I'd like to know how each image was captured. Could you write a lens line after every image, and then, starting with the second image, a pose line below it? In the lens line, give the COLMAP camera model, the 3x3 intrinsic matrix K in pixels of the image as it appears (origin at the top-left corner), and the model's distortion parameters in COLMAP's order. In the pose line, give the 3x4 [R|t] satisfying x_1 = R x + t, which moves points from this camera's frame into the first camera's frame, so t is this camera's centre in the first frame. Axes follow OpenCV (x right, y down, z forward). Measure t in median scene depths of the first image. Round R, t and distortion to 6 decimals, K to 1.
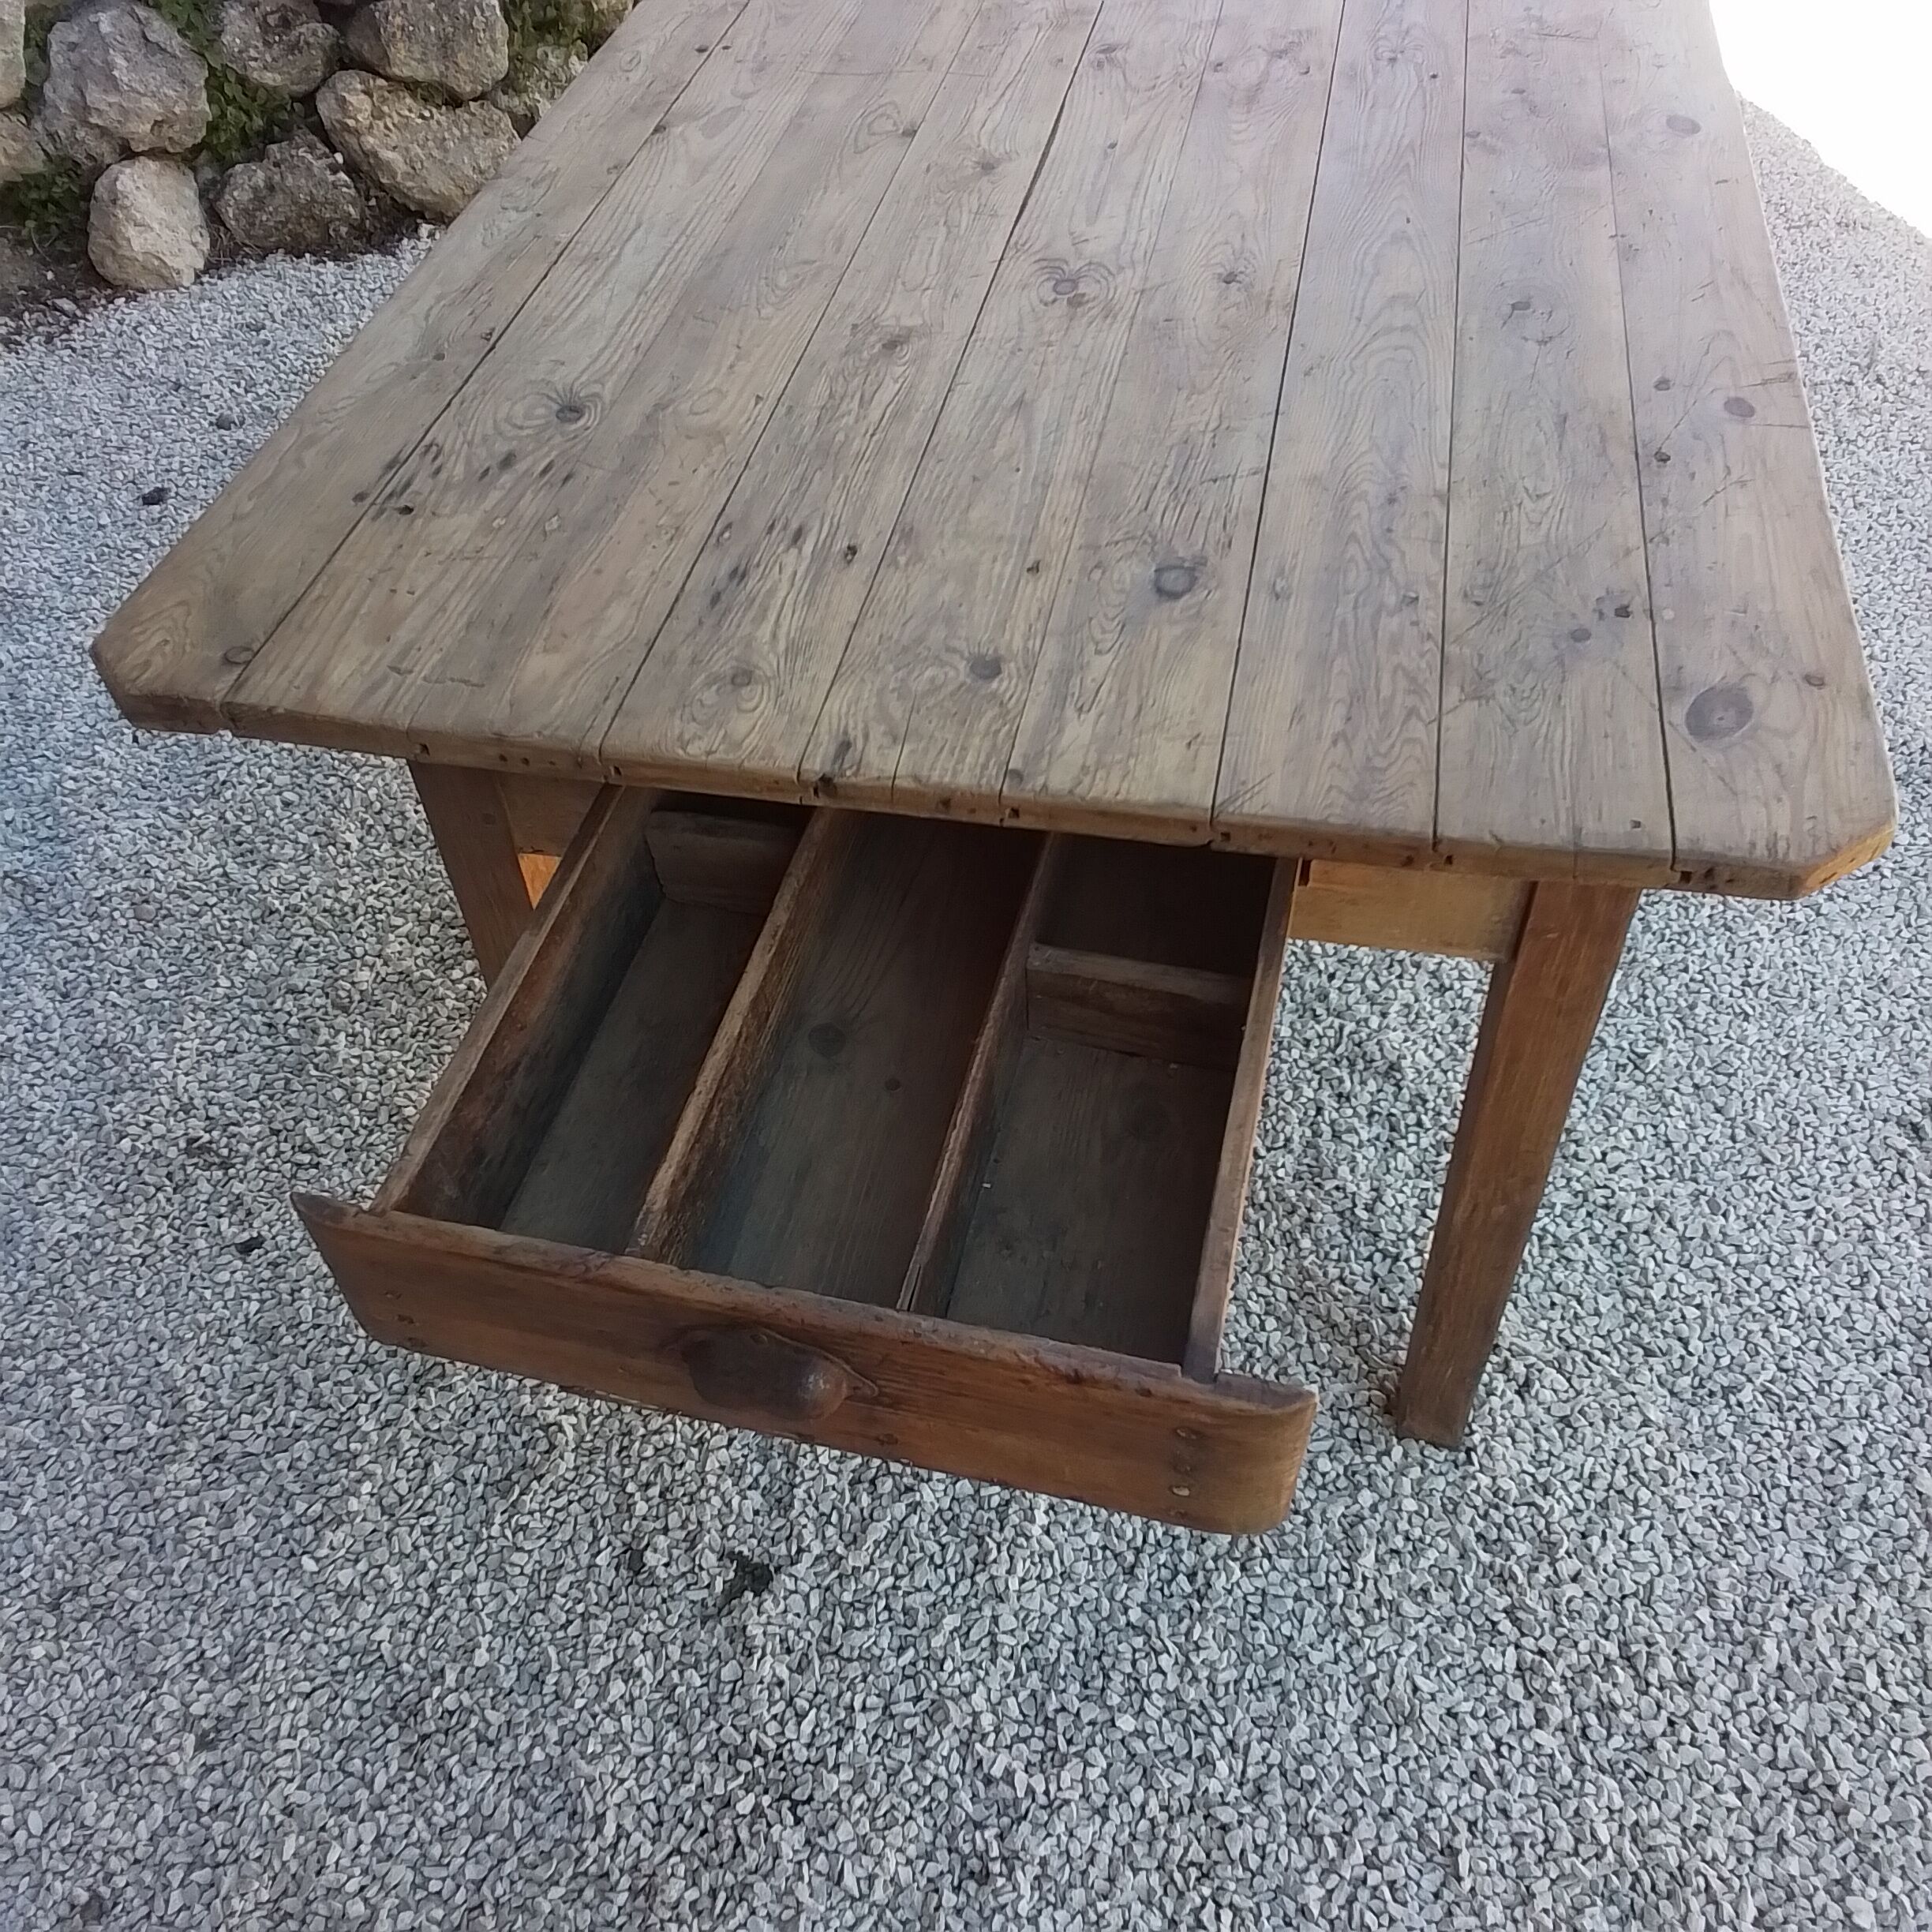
lens RADIAL K [[1767.4, 0, 947.0], [0, 1767.4, 957.4], [0, 0, 1]] dist [0.081884, -0.096864]
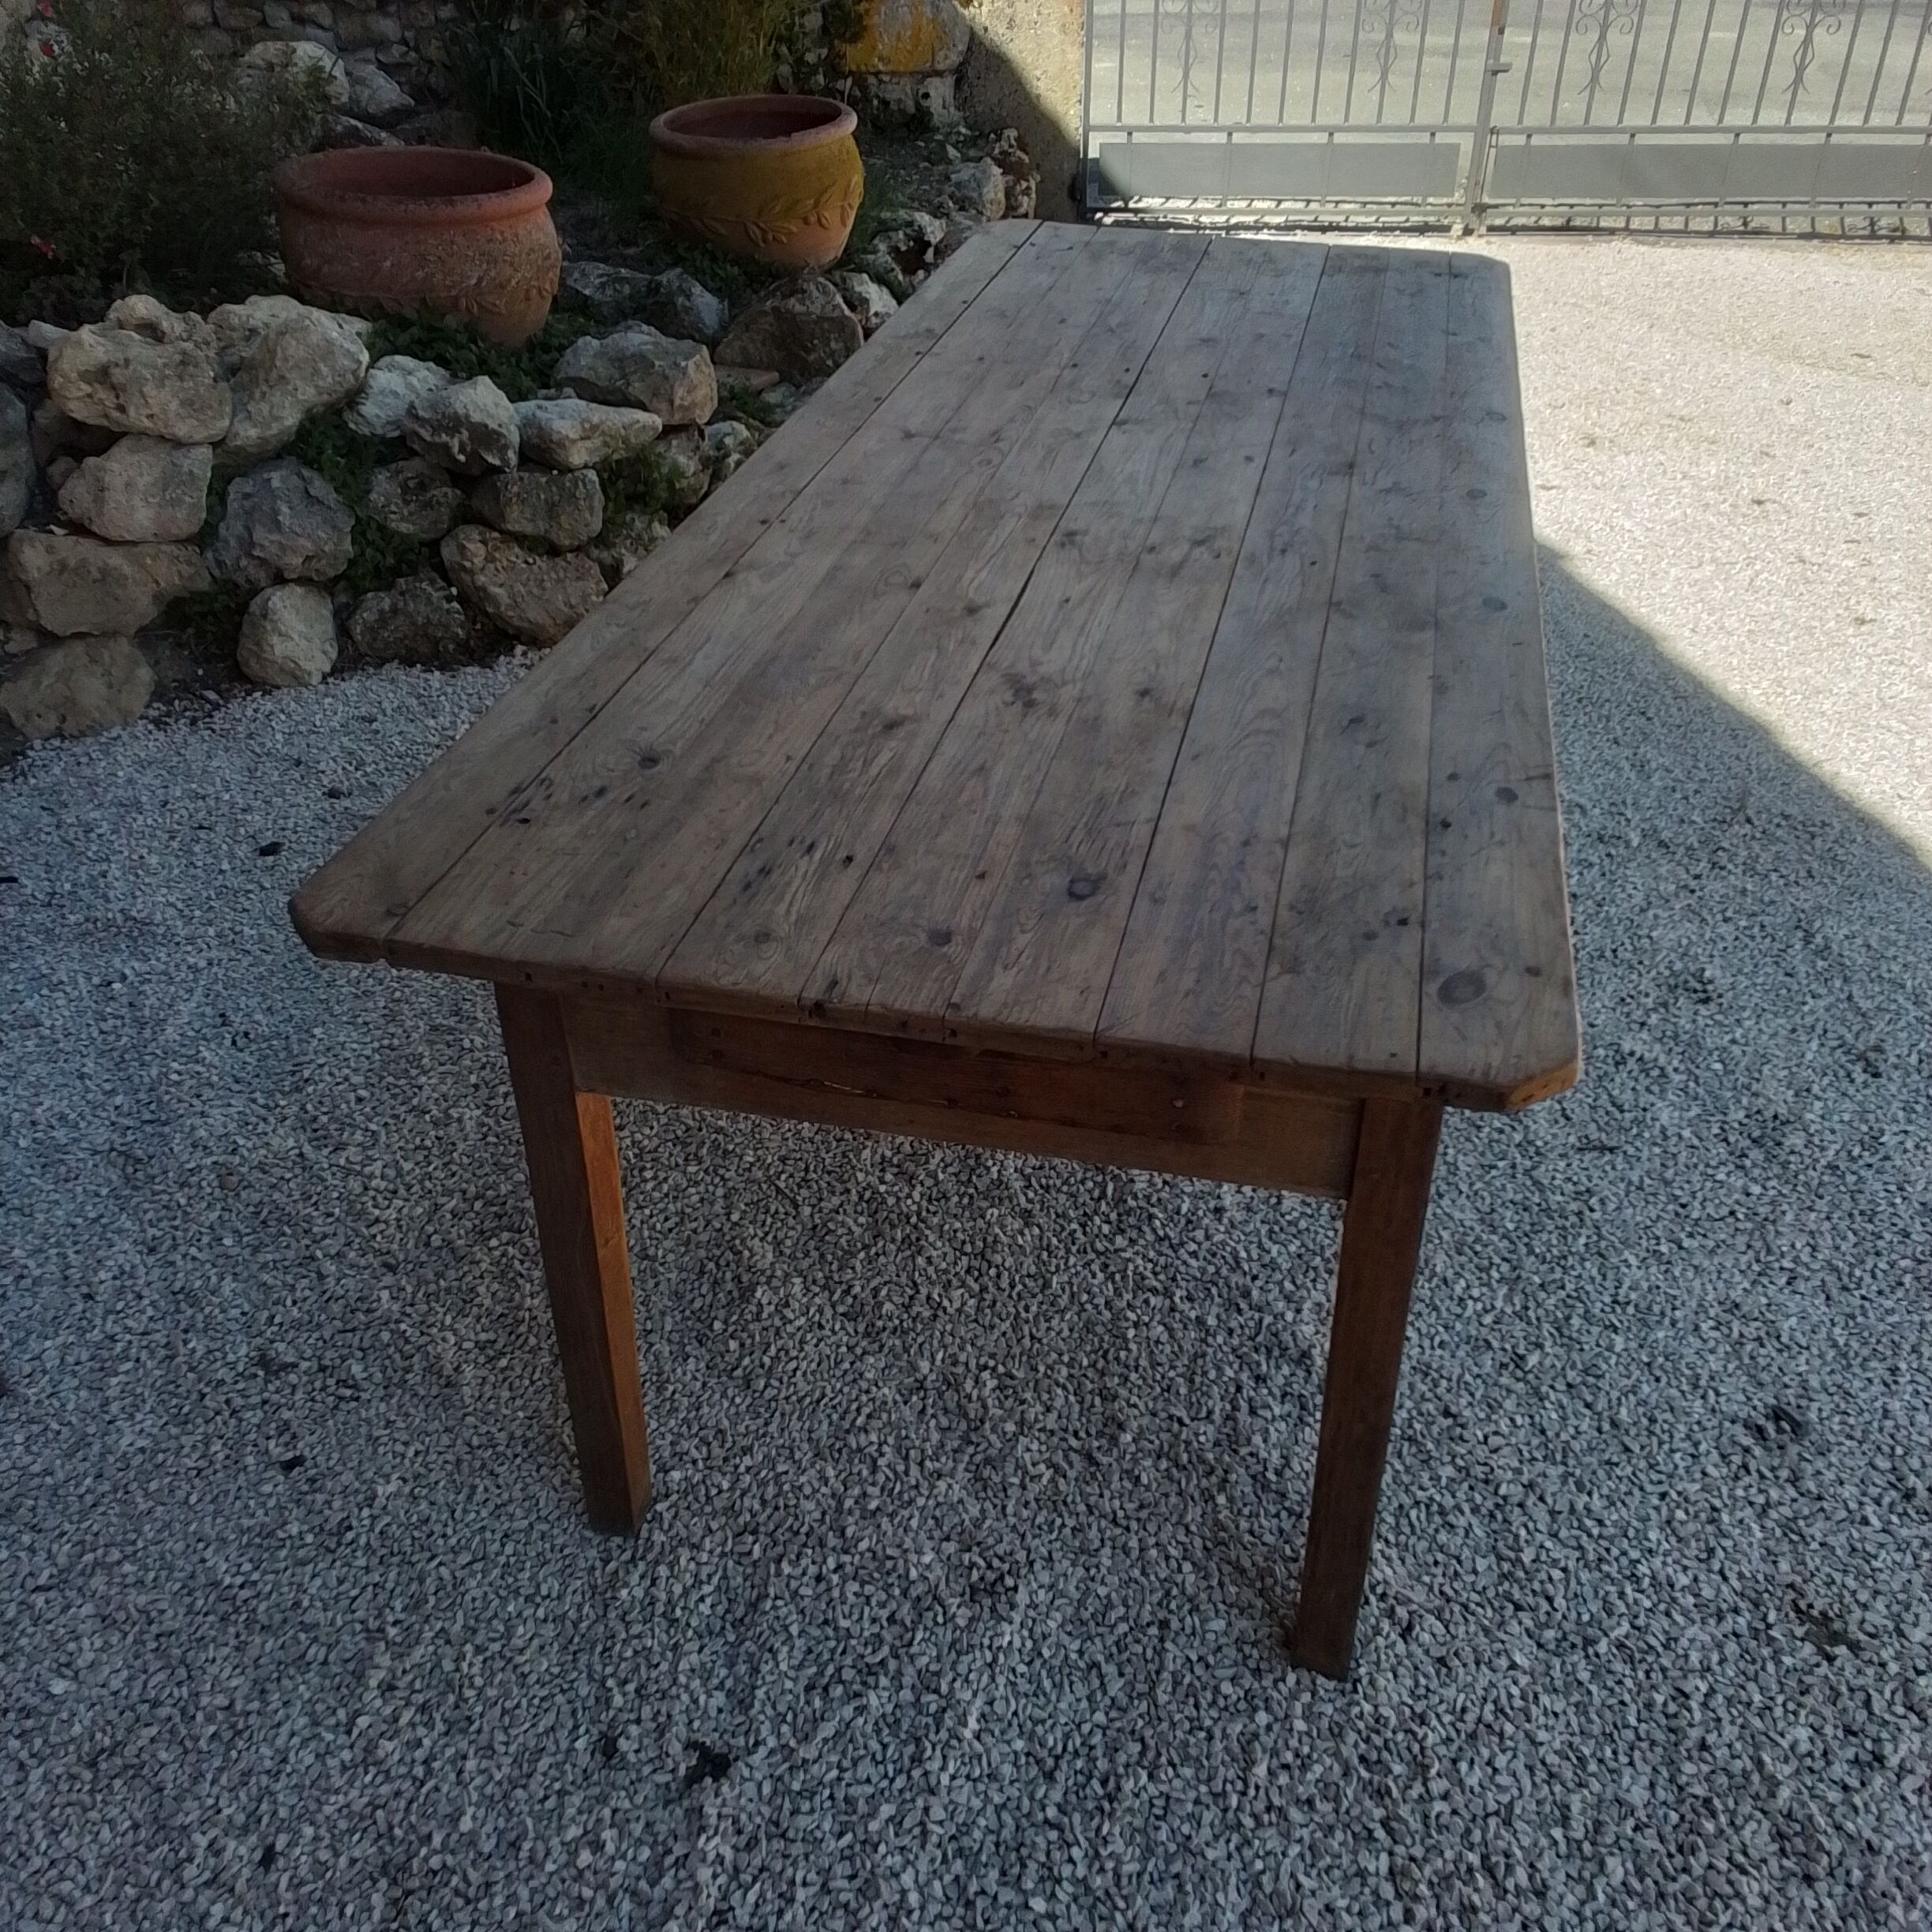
lens RADIAL K [[1767.4, 0, 947.0], [0, 1767.4, 957.4], [0, 0, 1]] dist [0.081884, -0.096864]
pose [[0.998940, 0.044733, -0.010891, 0.027238], [-0.046038, 0.972204, -0.229564, 0.104979], [0.000319, 0.229822, 0.973233, -0.209767]]
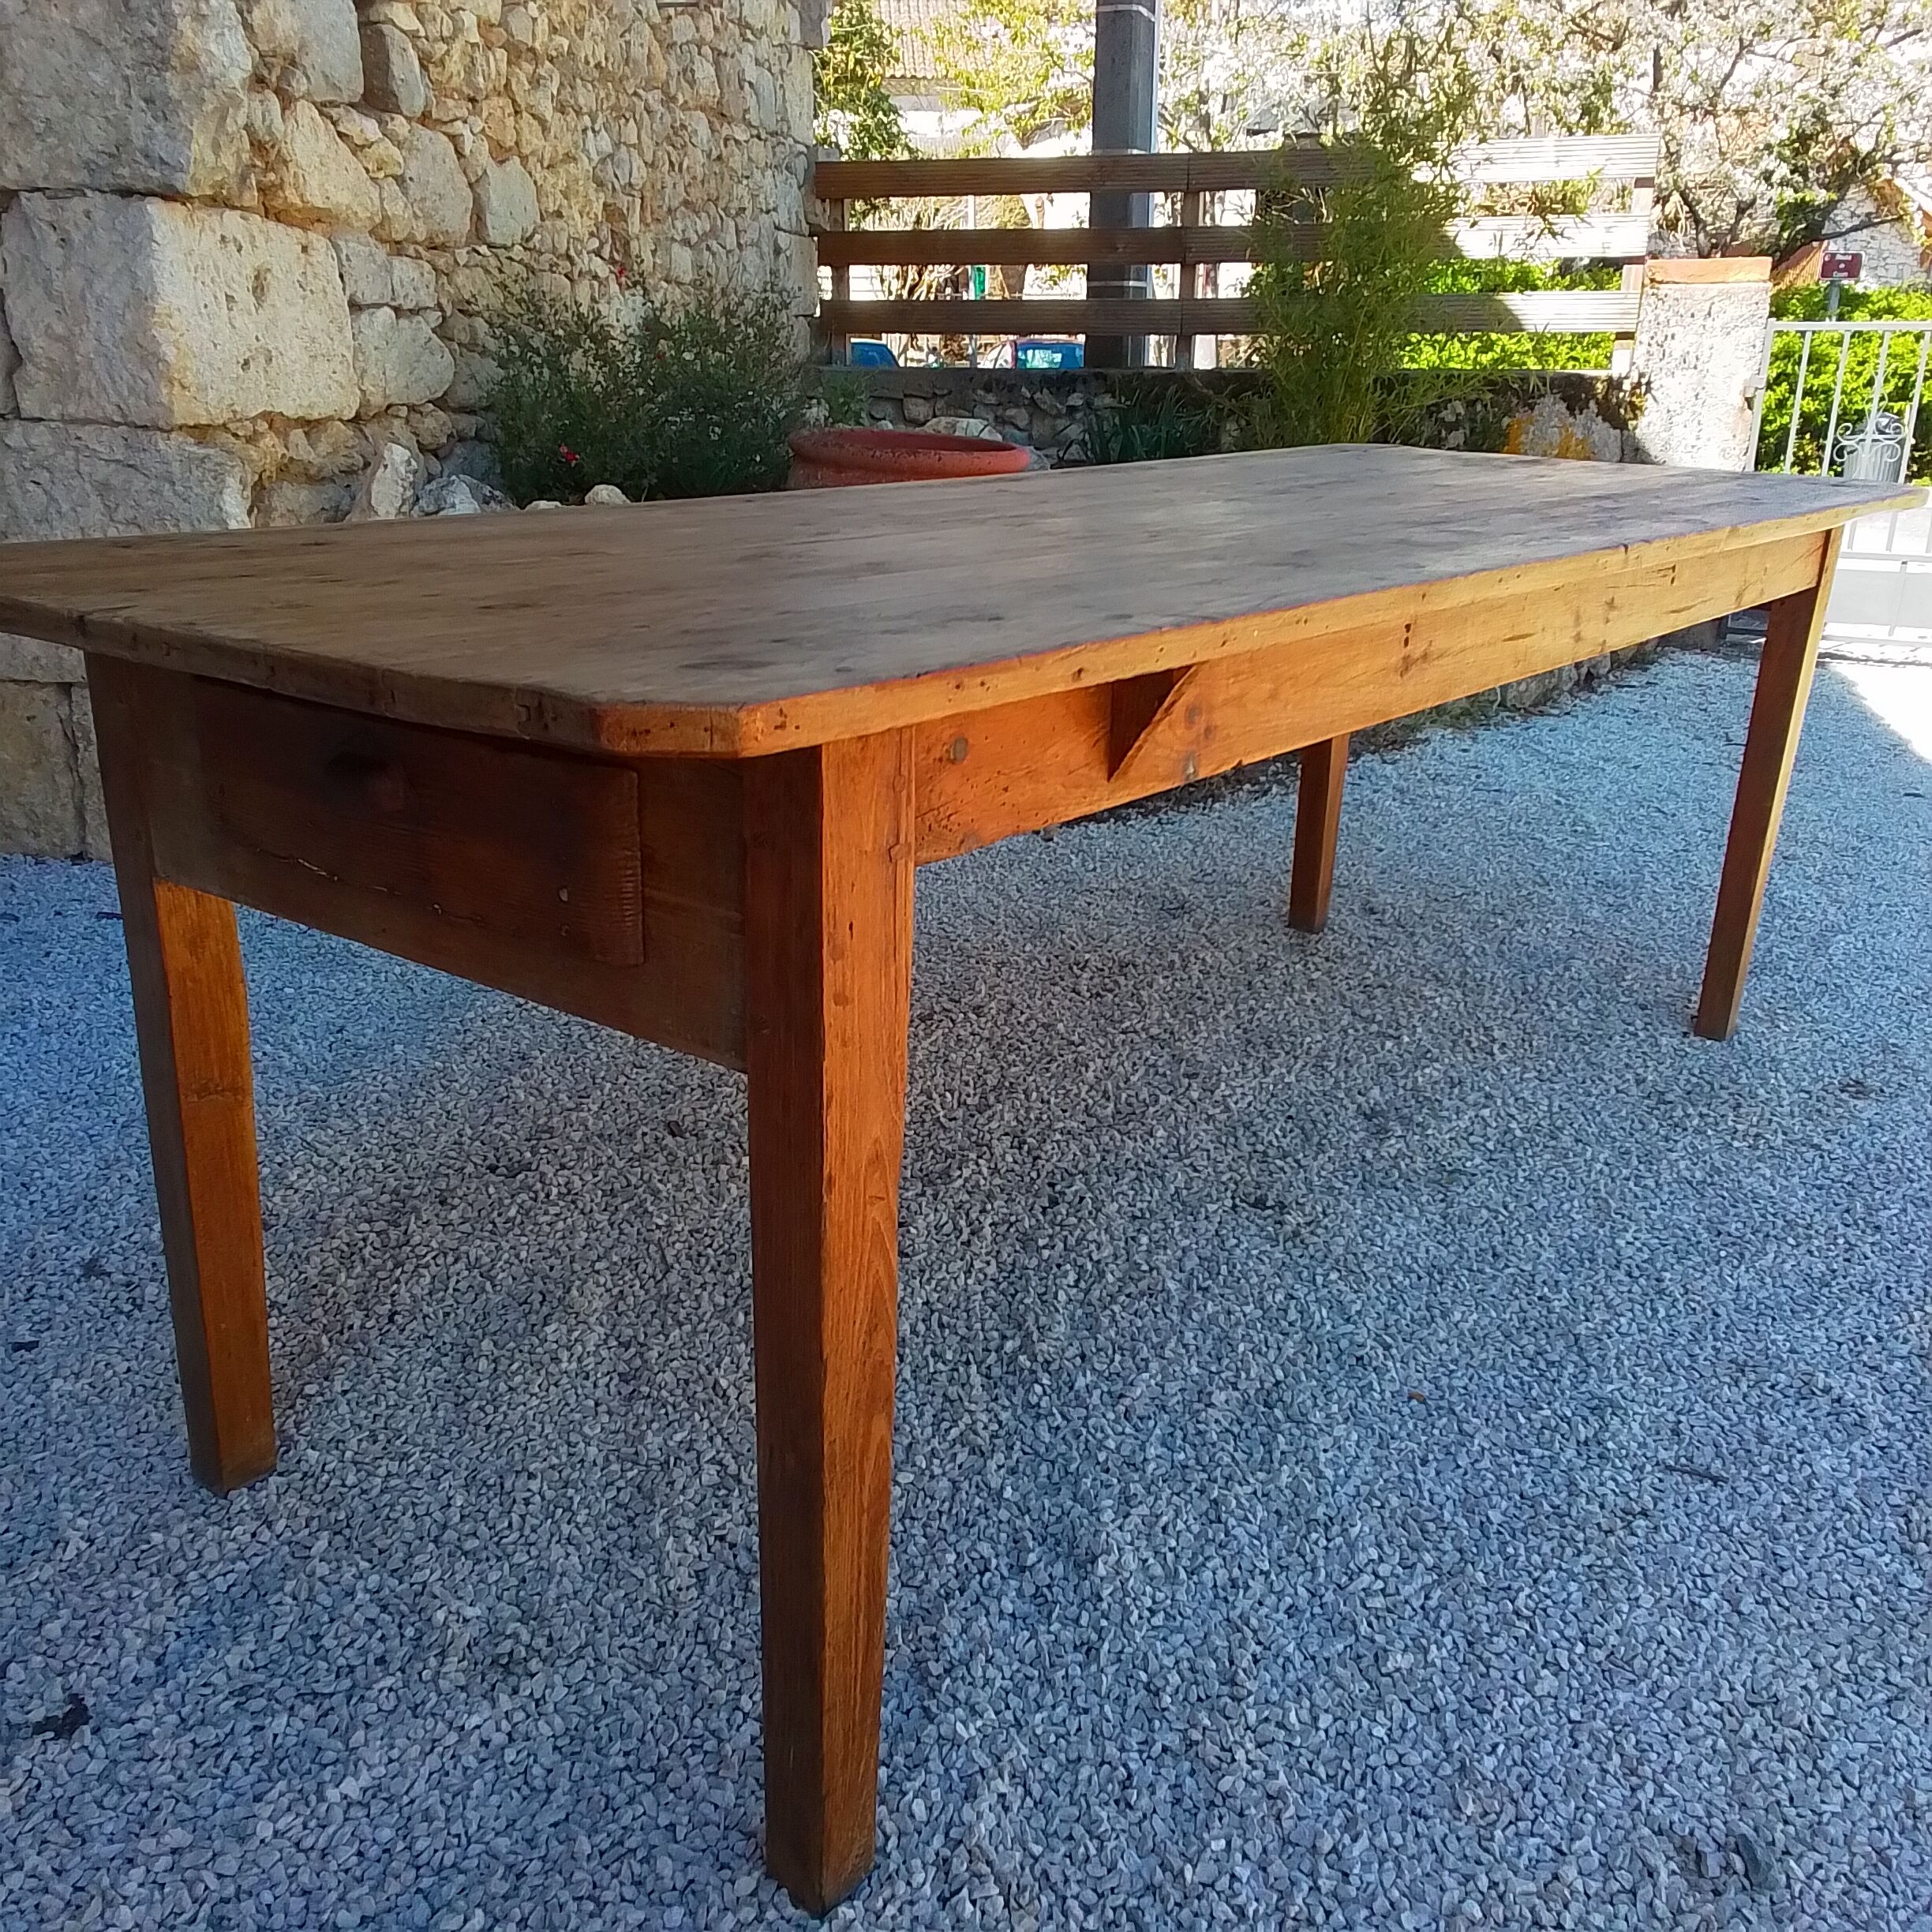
lens RADIAL K [[1764.3, 0, 963.0], [0, 1764.3, 956.2], [0, 0, 1]] dist [0.068563, -0.073524]
pose [[0.891727, 0.190455, -0.410549, 0.594462], [-0.359996, 0.848255, -0.388416, 0.205127], [0.274274, 0.494157, 0.824974, 0.174782]]
